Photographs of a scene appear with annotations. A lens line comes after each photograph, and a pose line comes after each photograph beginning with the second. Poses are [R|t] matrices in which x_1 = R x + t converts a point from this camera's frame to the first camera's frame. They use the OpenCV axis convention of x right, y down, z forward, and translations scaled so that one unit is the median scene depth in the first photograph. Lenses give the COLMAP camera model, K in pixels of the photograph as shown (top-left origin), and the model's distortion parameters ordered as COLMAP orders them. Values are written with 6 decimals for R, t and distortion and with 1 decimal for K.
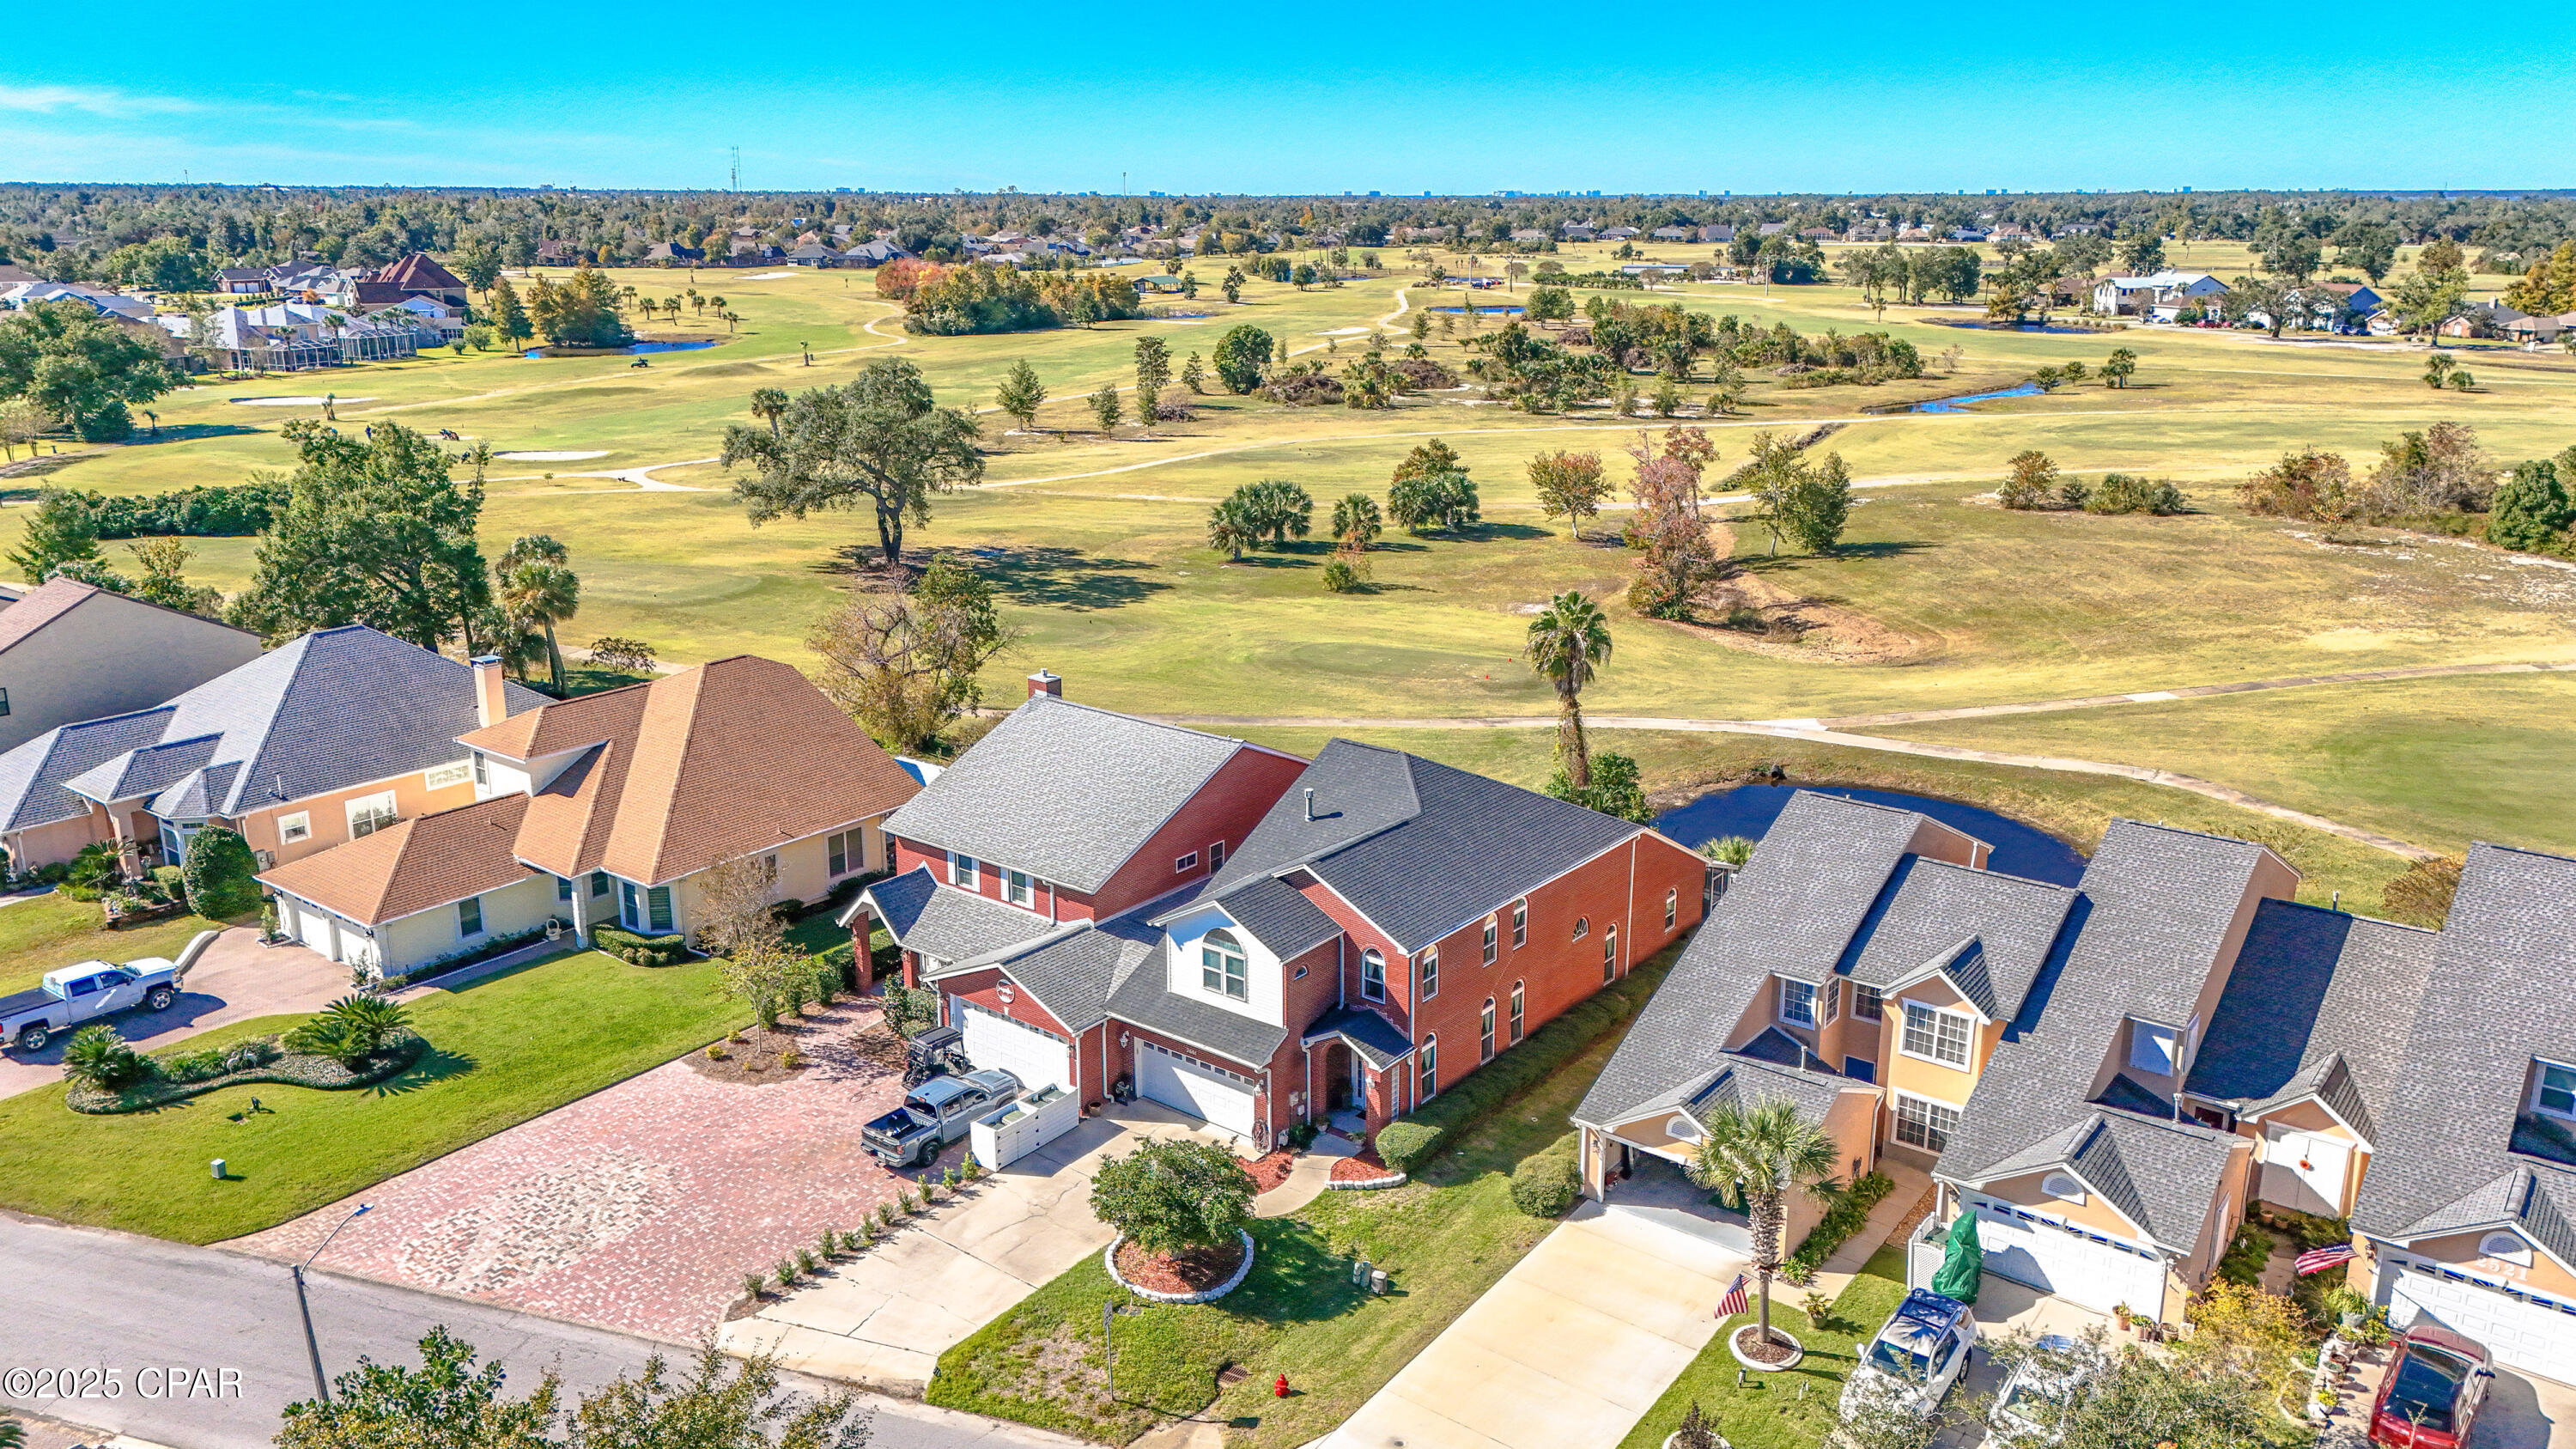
lens RADIAL K [[1884.5, 0, 1278.7], [0, 1884.5, 698.9], [0, 0, 1]] dist [0.081671, -0.075995]
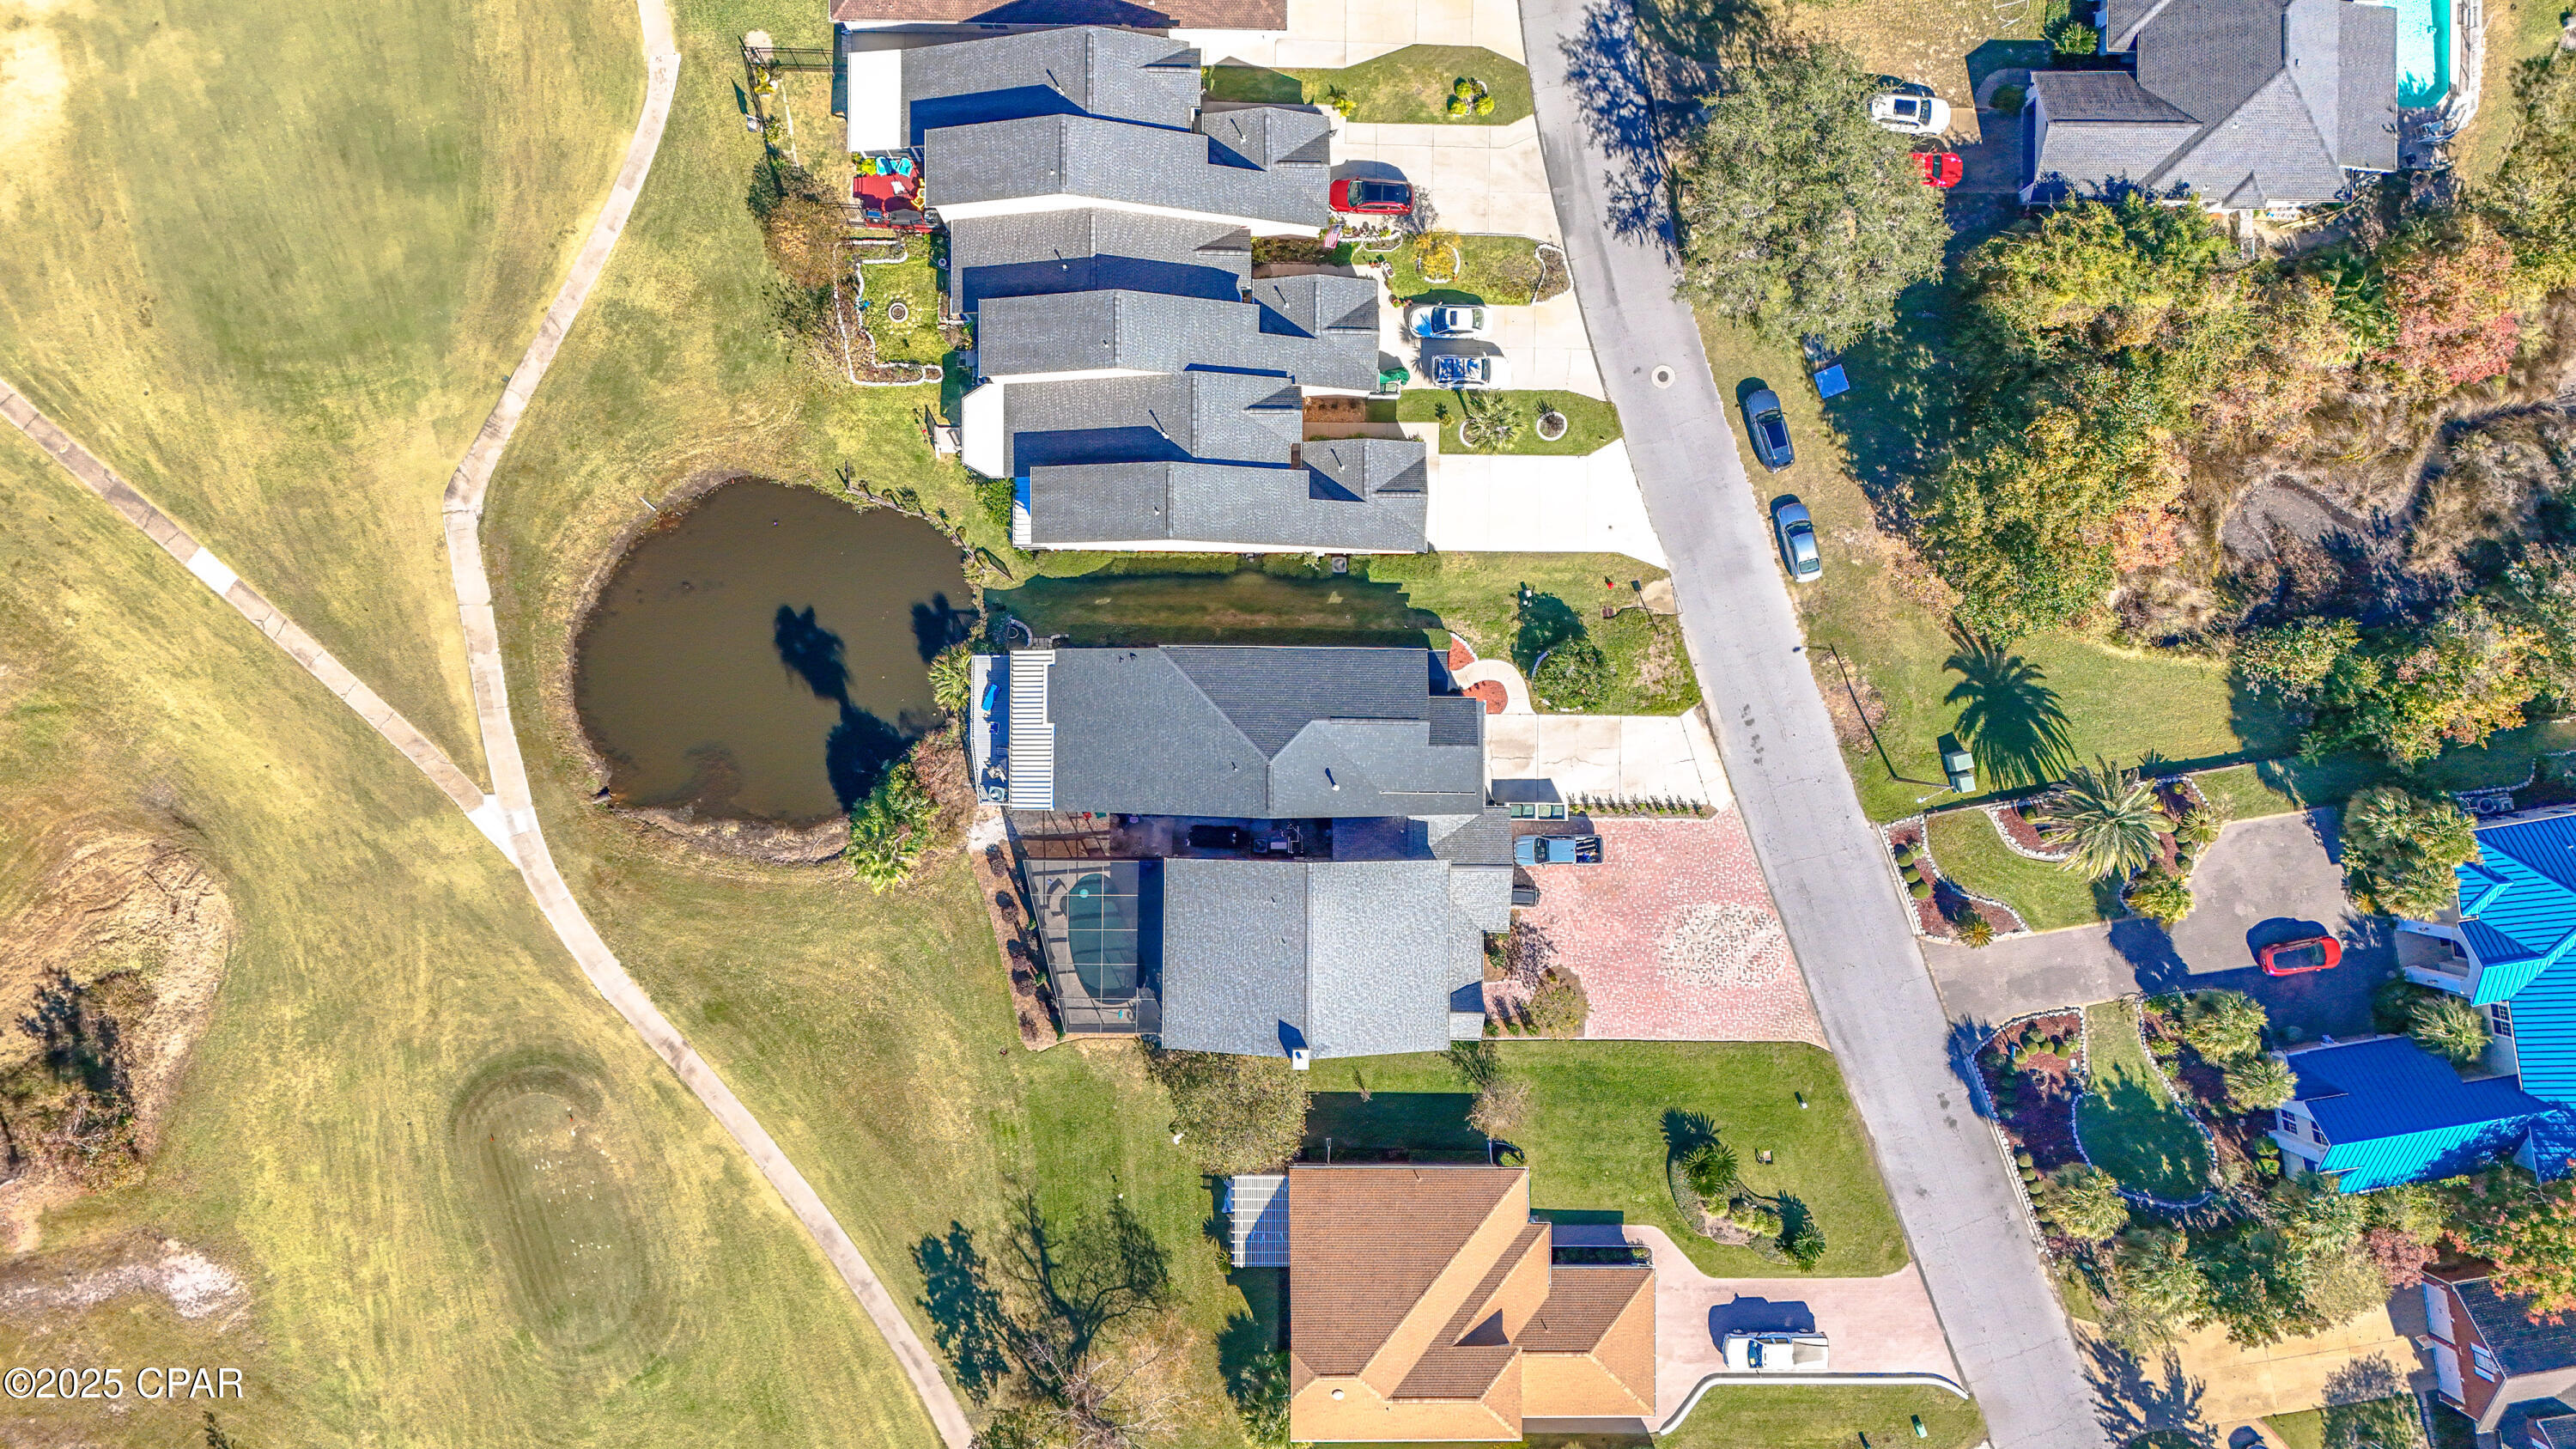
lens RADIAL K [[1884.5, 0, 1284.8], [0, 1884.5, 724.7], [0, 0, 1]] dist [0.081671, -0.075995]
pose [[-0.608755, -0.793029, -0.022865, 0.107752], [0.170063, -0.158589, 0.972588, -1.325377], [-0.774917, 0.588179, 0.231407, 0.558546]]
